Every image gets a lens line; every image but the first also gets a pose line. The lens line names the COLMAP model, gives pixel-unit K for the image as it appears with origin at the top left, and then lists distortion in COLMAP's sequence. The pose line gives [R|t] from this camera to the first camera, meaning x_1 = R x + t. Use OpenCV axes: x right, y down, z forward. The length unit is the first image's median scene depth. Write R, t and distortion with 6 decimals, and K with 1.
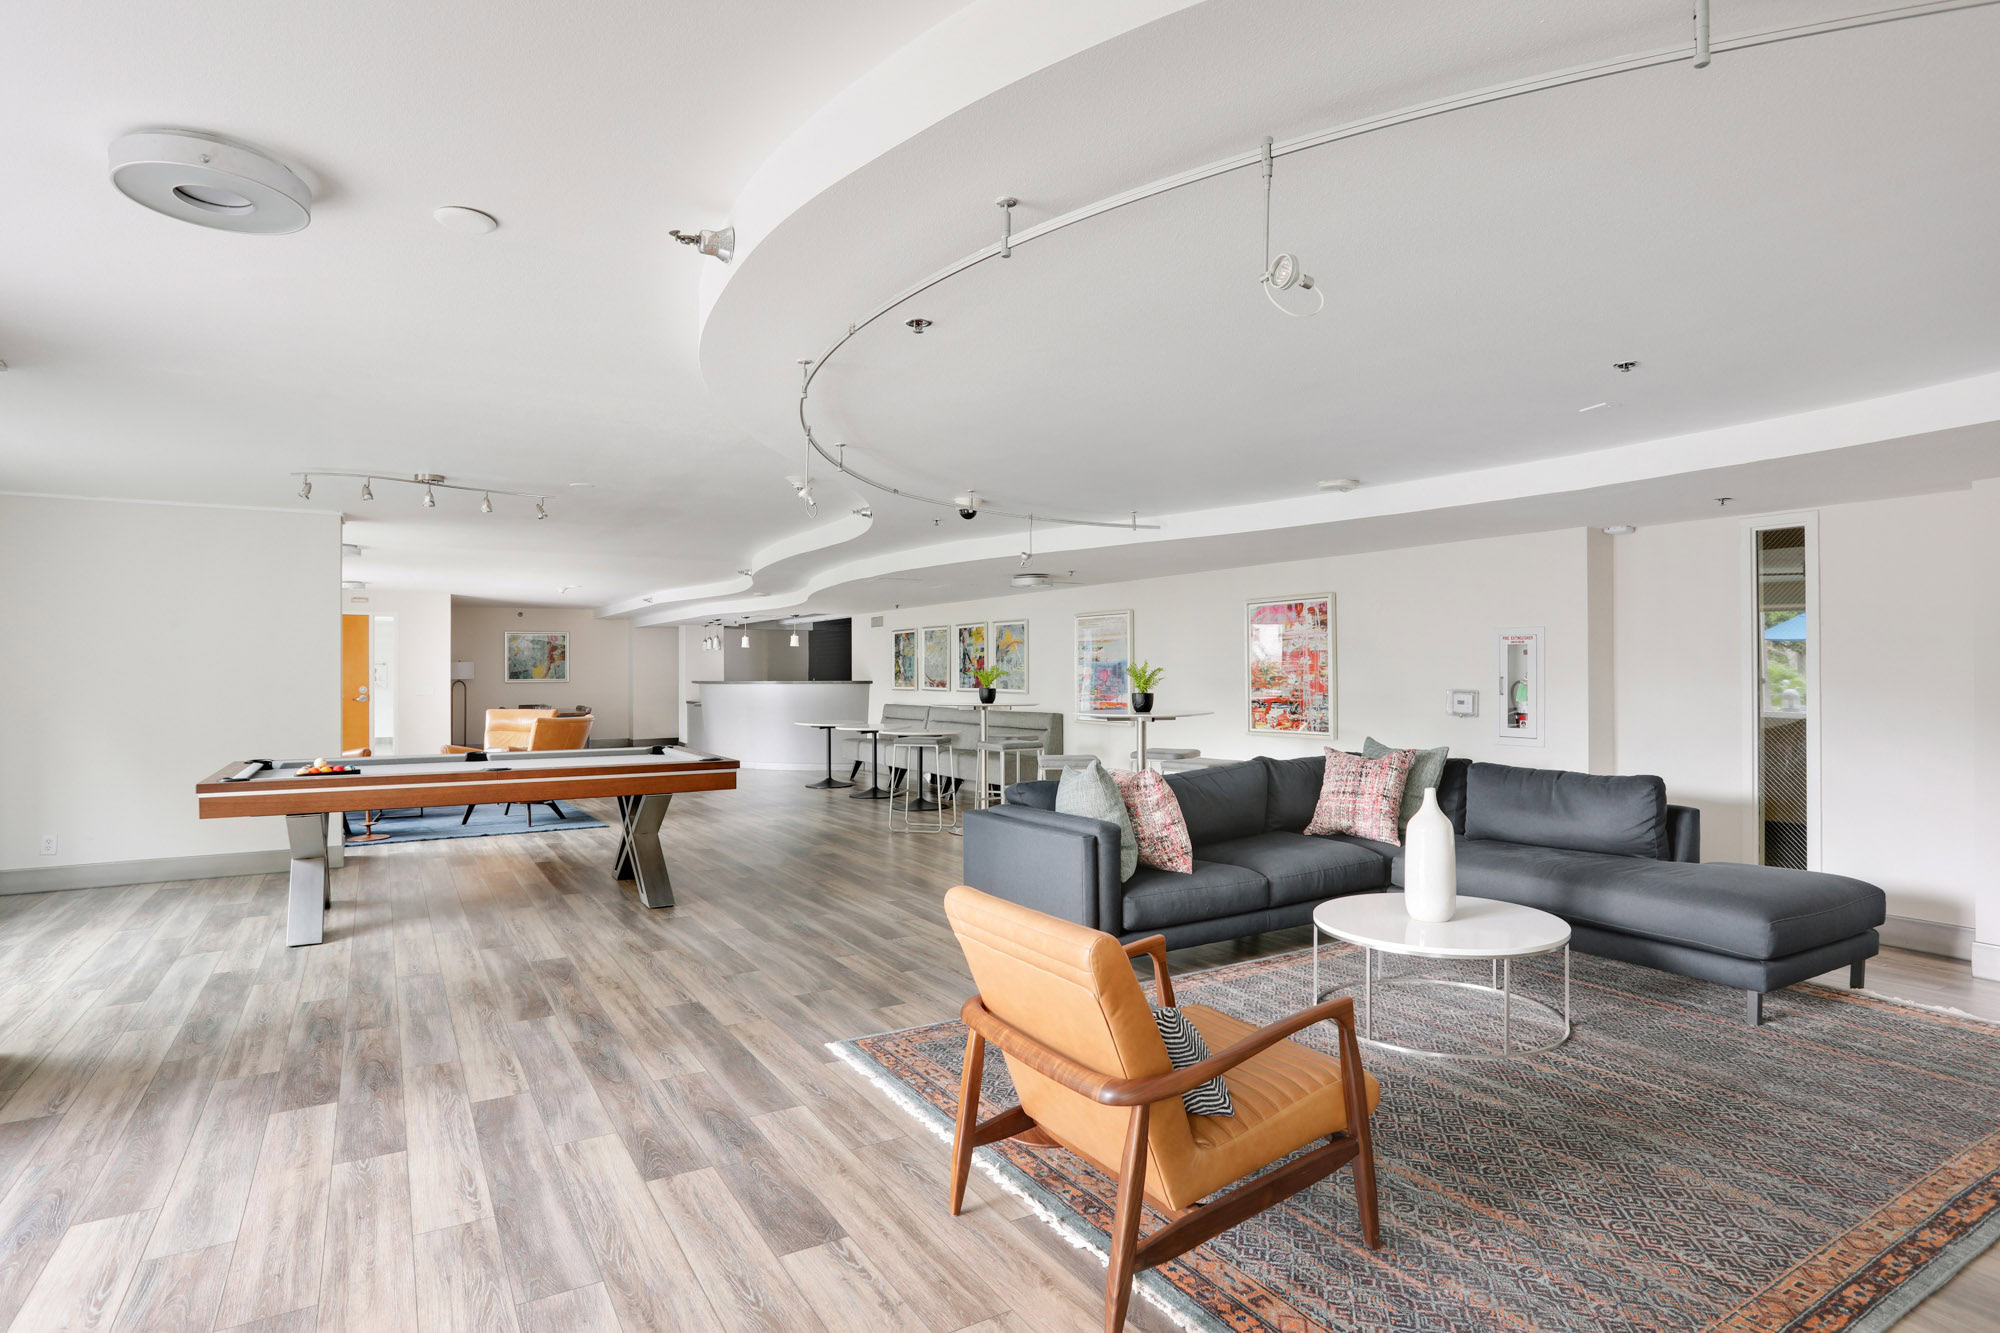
lens RADIAL K [[1043.3, 0, 1015.0], [0, 1043.3, 662.1], [0, 0, 1]] dist [-0.028606, 0.000744]
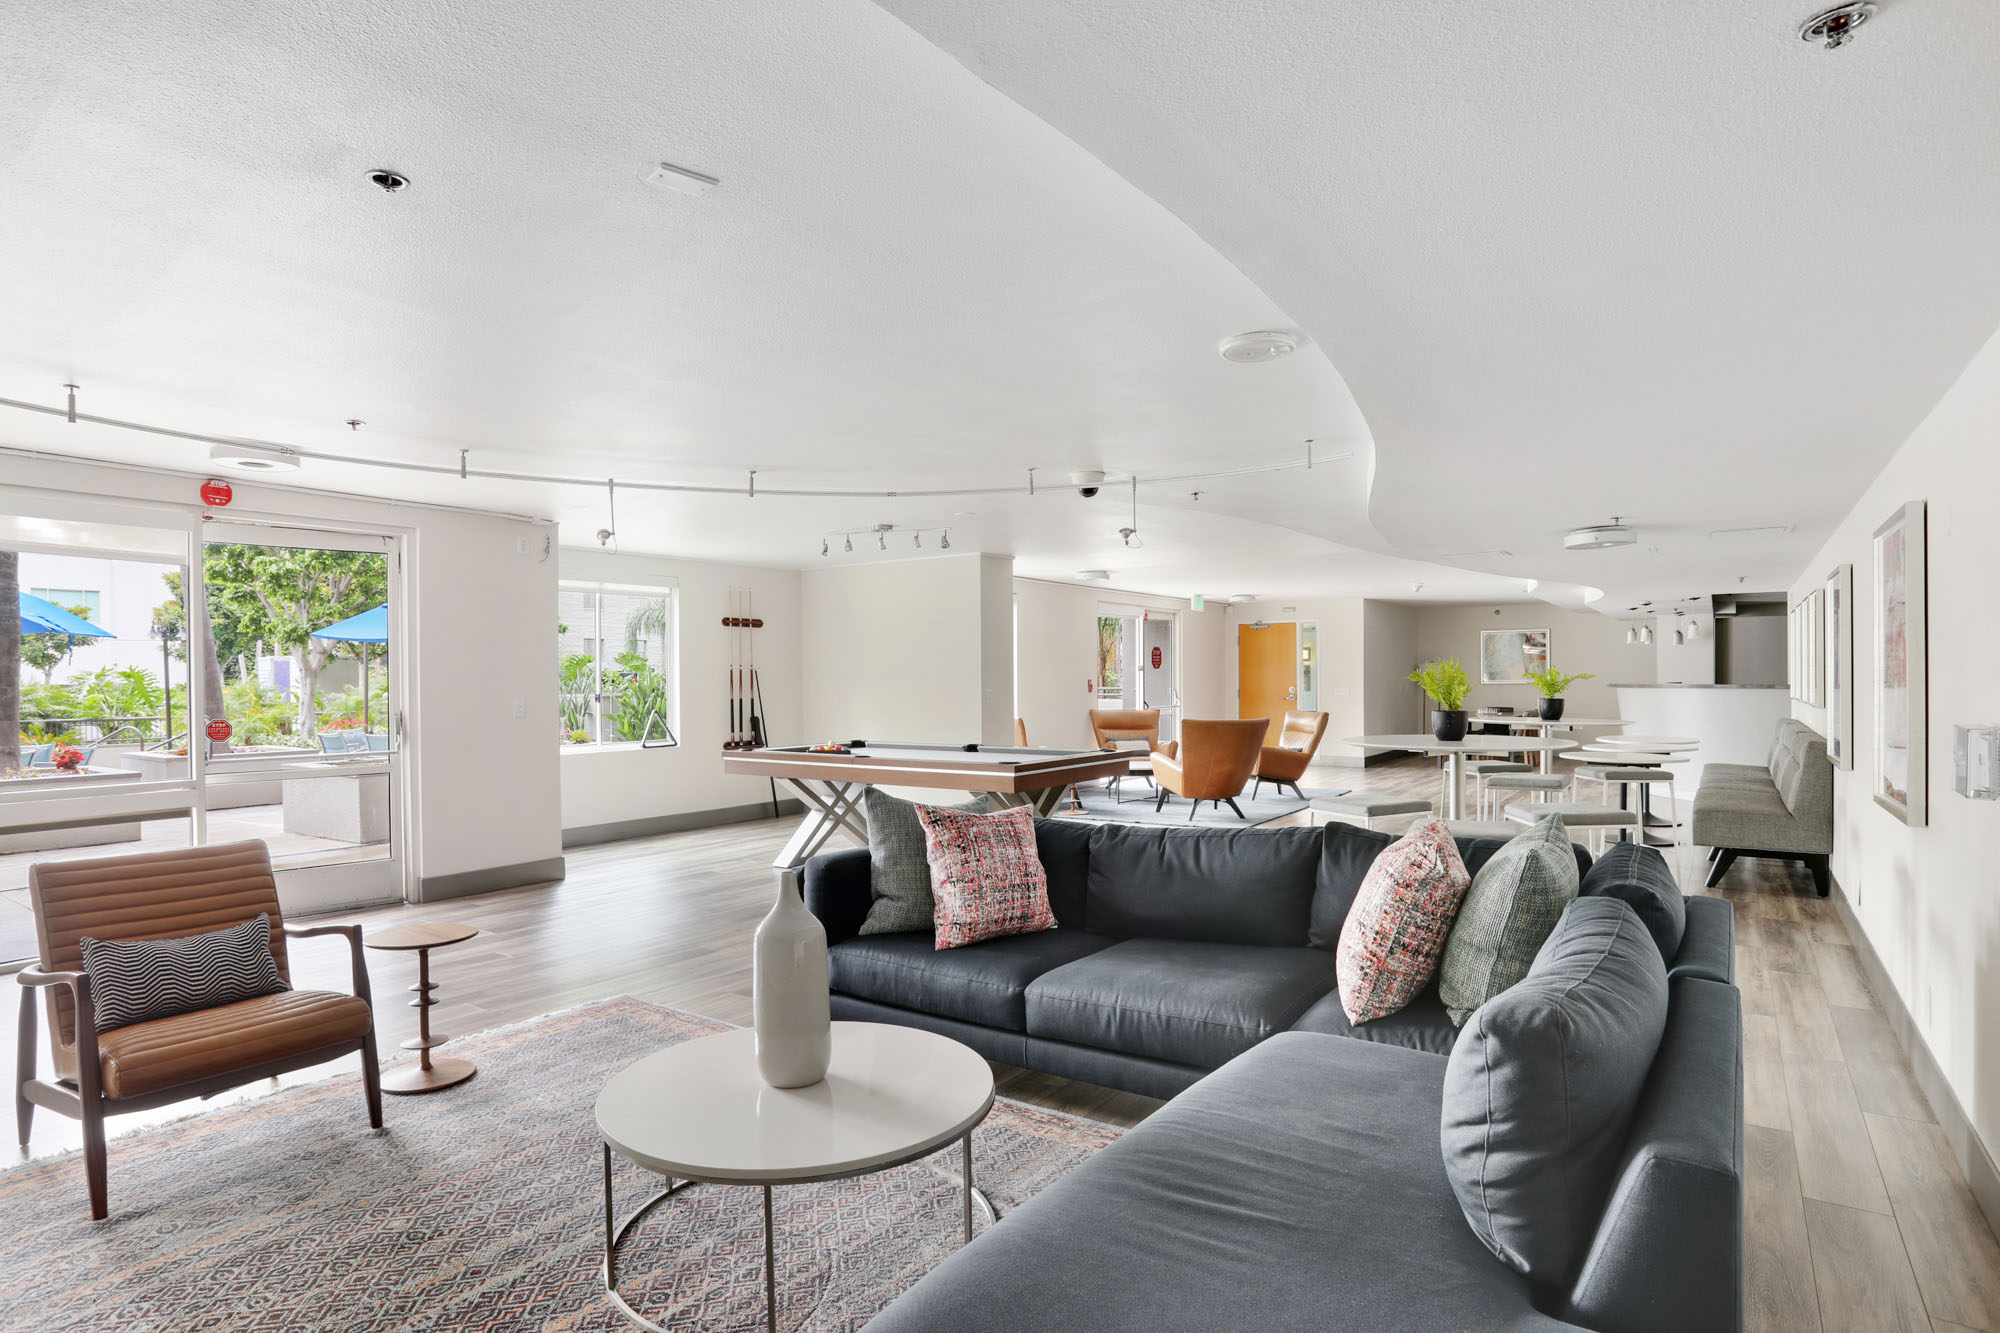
lens RADIAL K [[1043.3, 0, 1014.9], [0, 1043.3, 681.7], [0, 0, 1]] dist [-0.028606, 0.000744]
pose [[0.416644, 0.000614, -0.909070, 0.452885], [0.019577, 0.999762, 0.009647, 0.000764], [0.908859, -0.021817, 0.416532, 0.378318]]
